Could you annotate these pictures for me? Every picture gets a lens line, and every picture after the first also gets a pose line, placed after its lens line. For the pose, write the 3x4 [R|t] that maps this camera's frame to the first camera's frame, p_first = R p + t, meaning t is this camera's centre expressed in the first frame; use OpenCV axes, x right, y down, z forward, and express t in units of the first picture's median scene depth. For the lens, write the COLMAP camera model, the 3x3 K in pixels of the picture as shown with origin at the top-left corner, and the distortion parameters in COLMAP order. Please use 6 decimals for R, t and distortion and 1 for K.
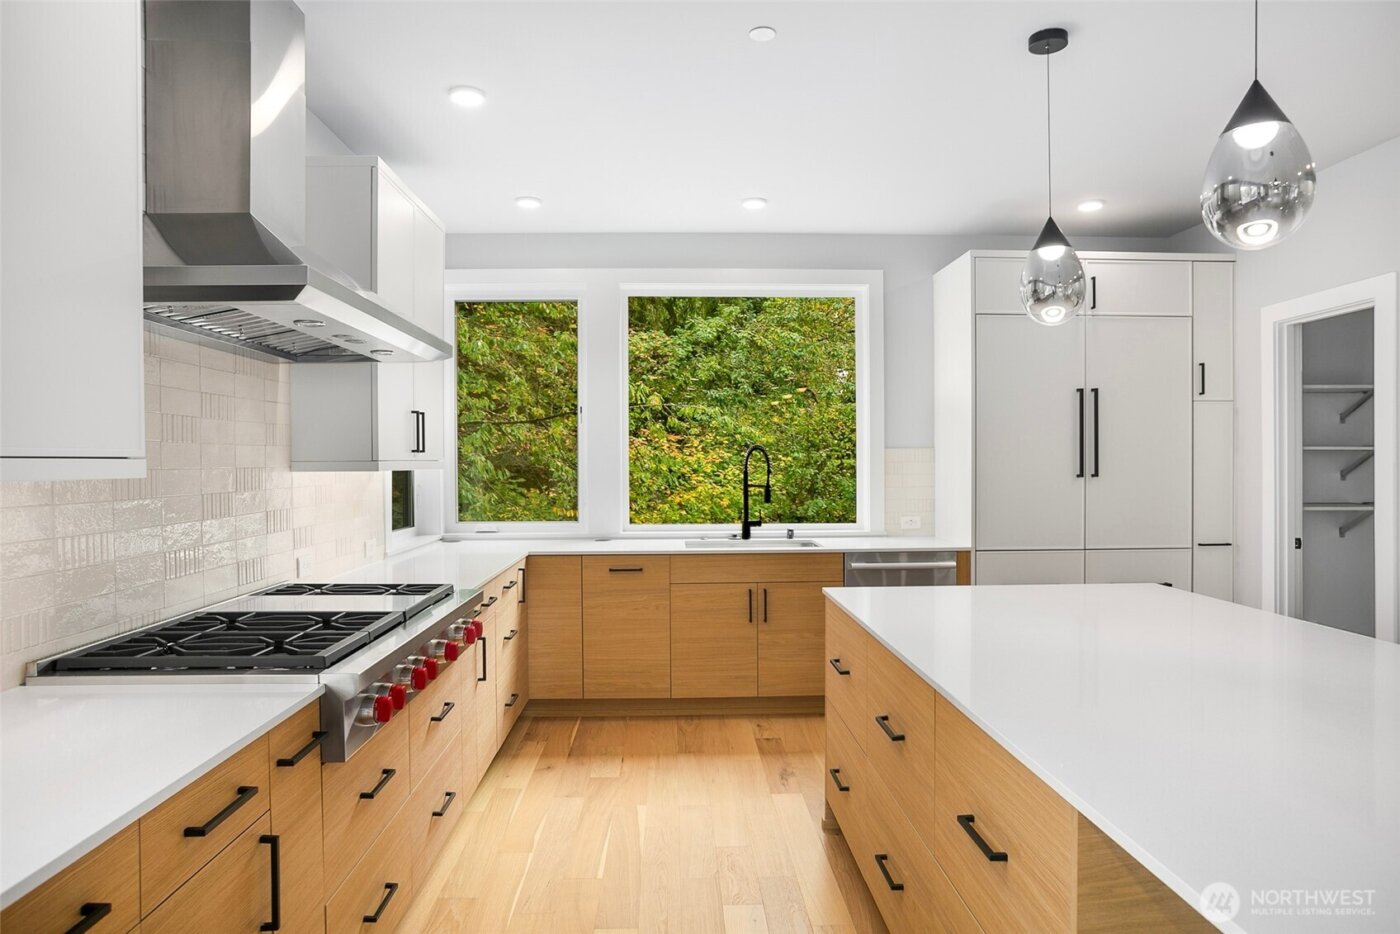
lens RADIAL K [[847.8, 0, 695.9], [0, 847.8, 474.0], [0, 0, 1]] dist [-0.048383, 0.016313]
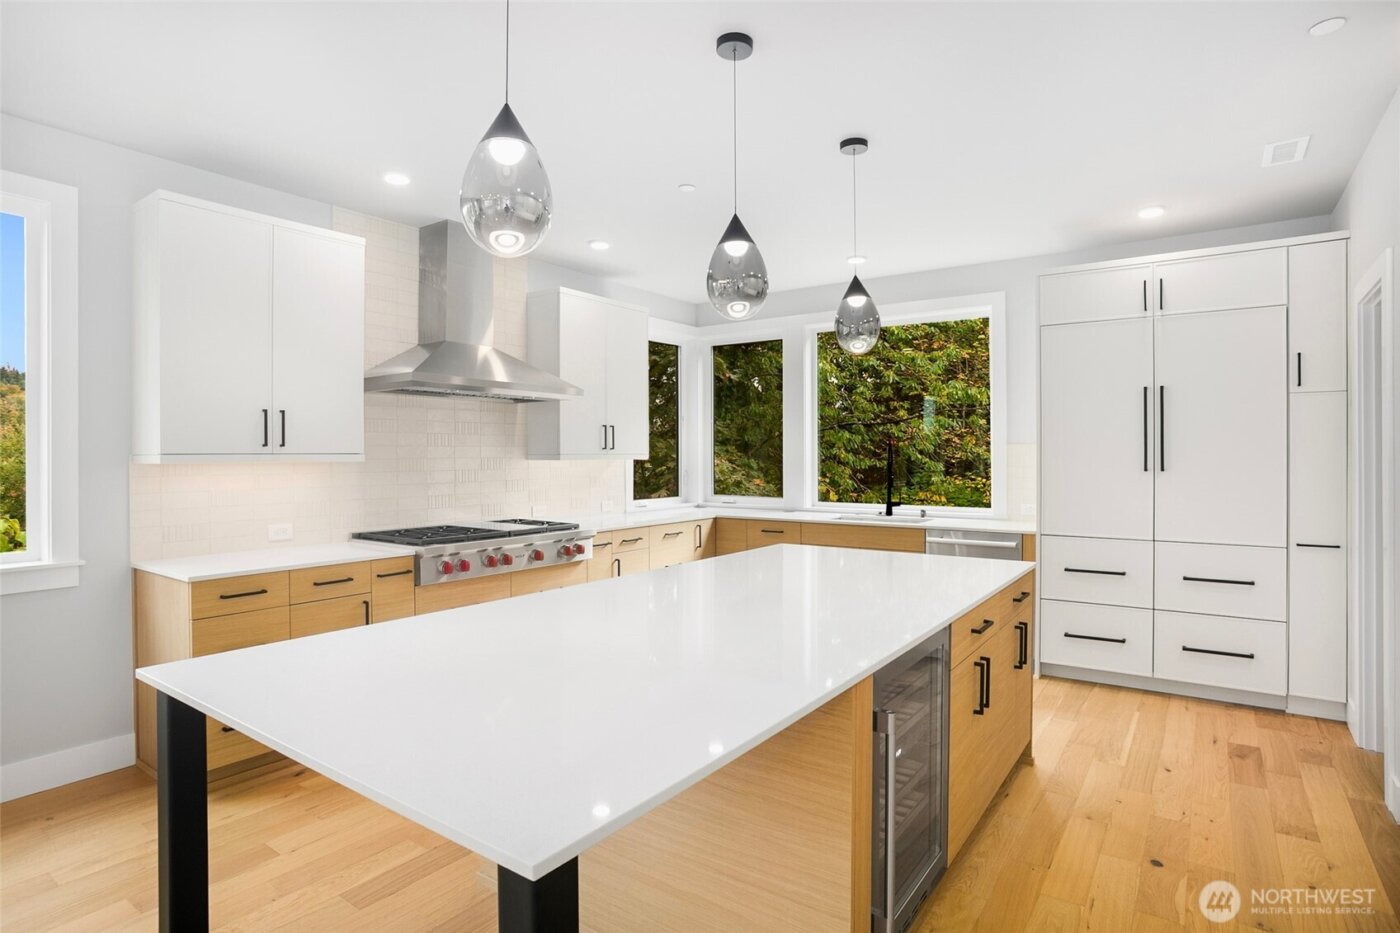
lens RADIAL K [[729.6, 0, 707.4], [0, 729.6, 453.5], [0, 0, 1]] dist [-0.050538, 0.015058]
pose [[0.798823, 0.000188, -0.601566, 0.588004], [-0.009682, 0.999874, -0.012546, -0.001212], [0.601488, 0.015846, 0.798725, -0.050333]]
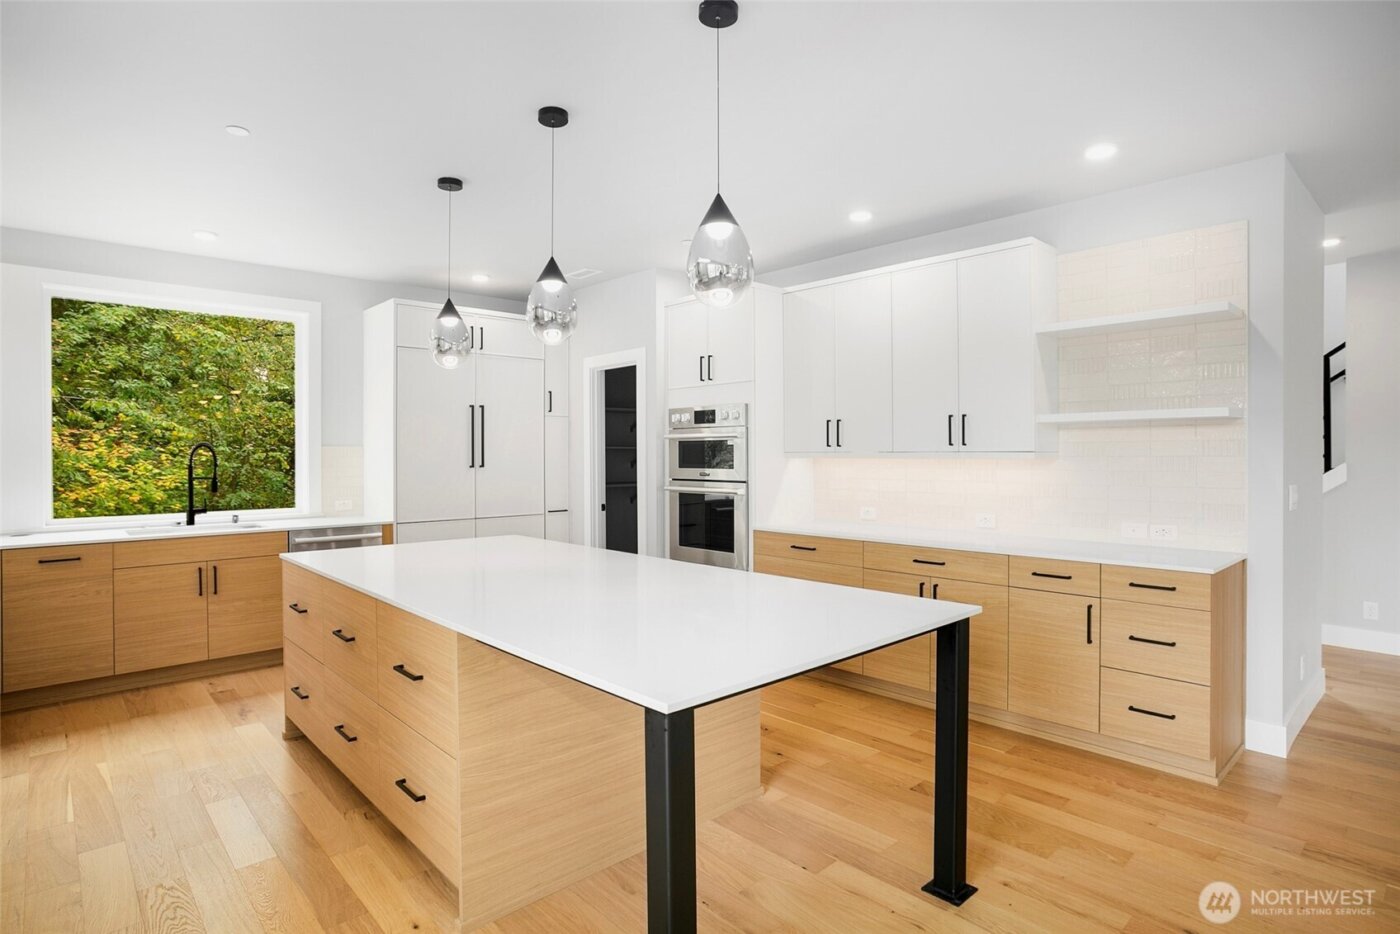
lens RADIAL K [[740.4, 0, 691.5], [0, 740.4, 455.4], [0, 0, 1]] dist [-0.042187, 0.014756]
pose [[0.762036, 0.000533, 0.647535, -0.070125], [0.009455, 0.999884, -0.011950, 0.002142], [-0.647466, 0.015229, 0.761942, -0.196520]]
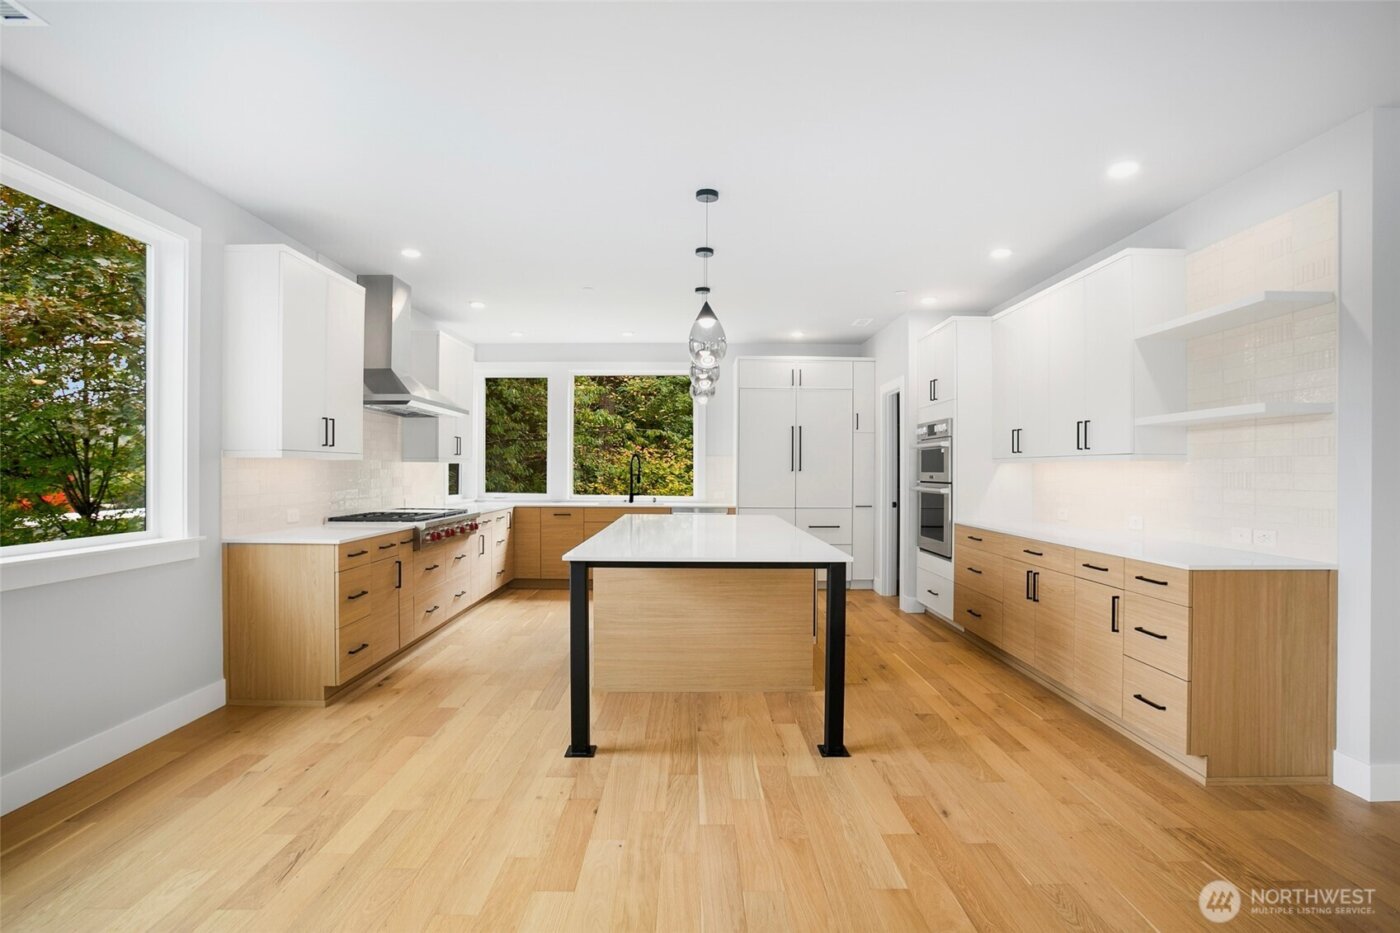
lens RADIAL K [[678.0, 0, 686.5], [0, 678.0, 467.8], [0, 0, 1]] dist [-0.051121, 0.014431]
pose [[0.999249, 0.008500, -0.037811, 0.284486], [-0.009173, 0.999802, -0.017651, 0.027879], [0.037653, 0.017985, 0.999129, -0.630172]]
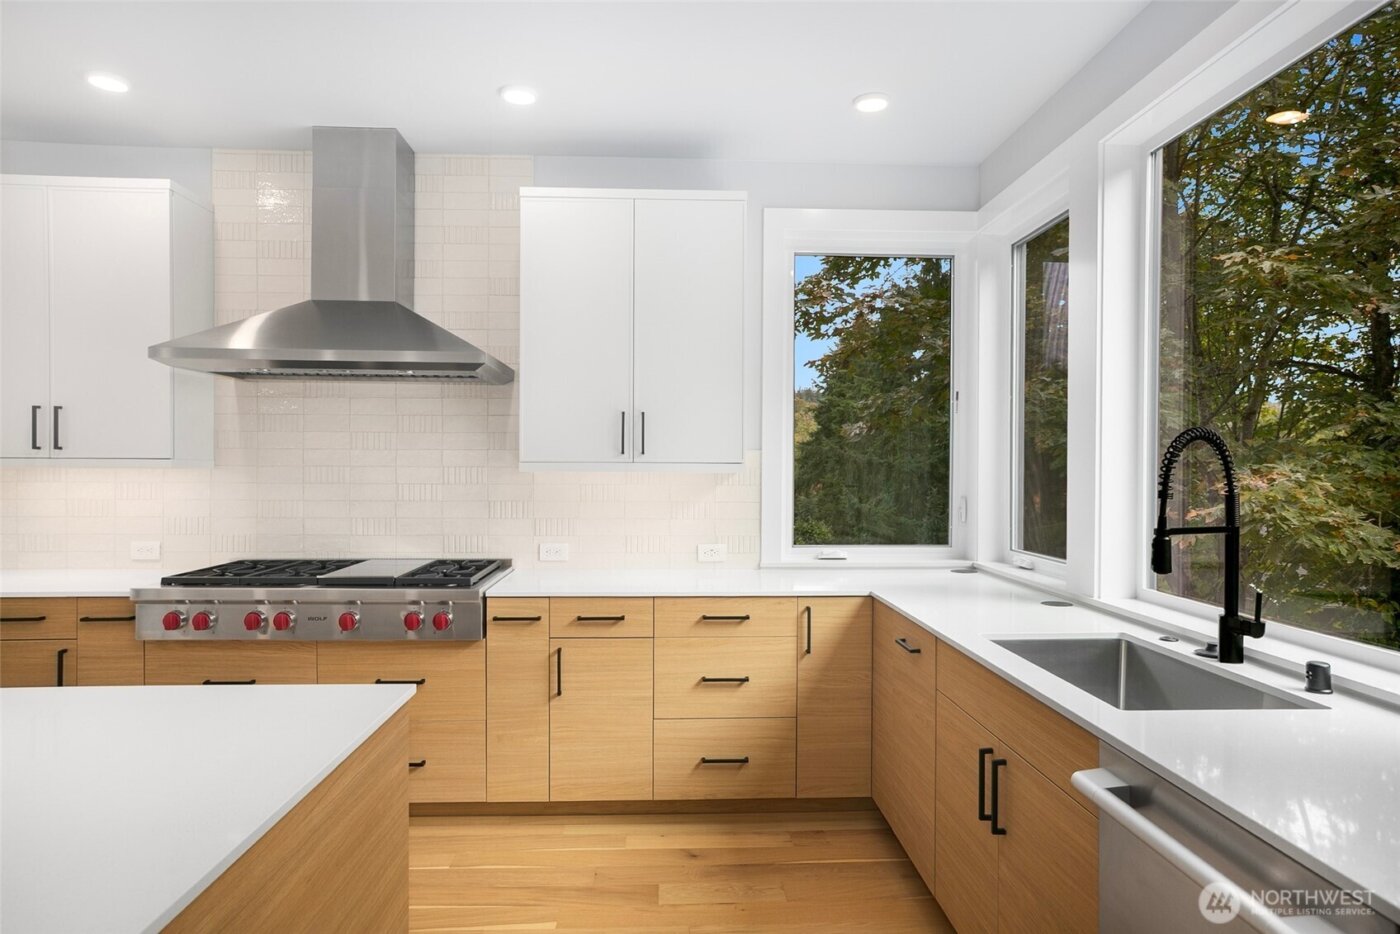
lens RADIAL K [[847.8, 0, 737.0], [0, 847.8, 471.2], [0, 0, 1]] dist [-0.048383, 0.016313]
pose [[0.022321, 0.005468, -0.999736, 0.527804], [-0.021681, 0.999753, 0.004984, -0.011489], [0.999516, 0.021564, 0.022434, 0.887981]]
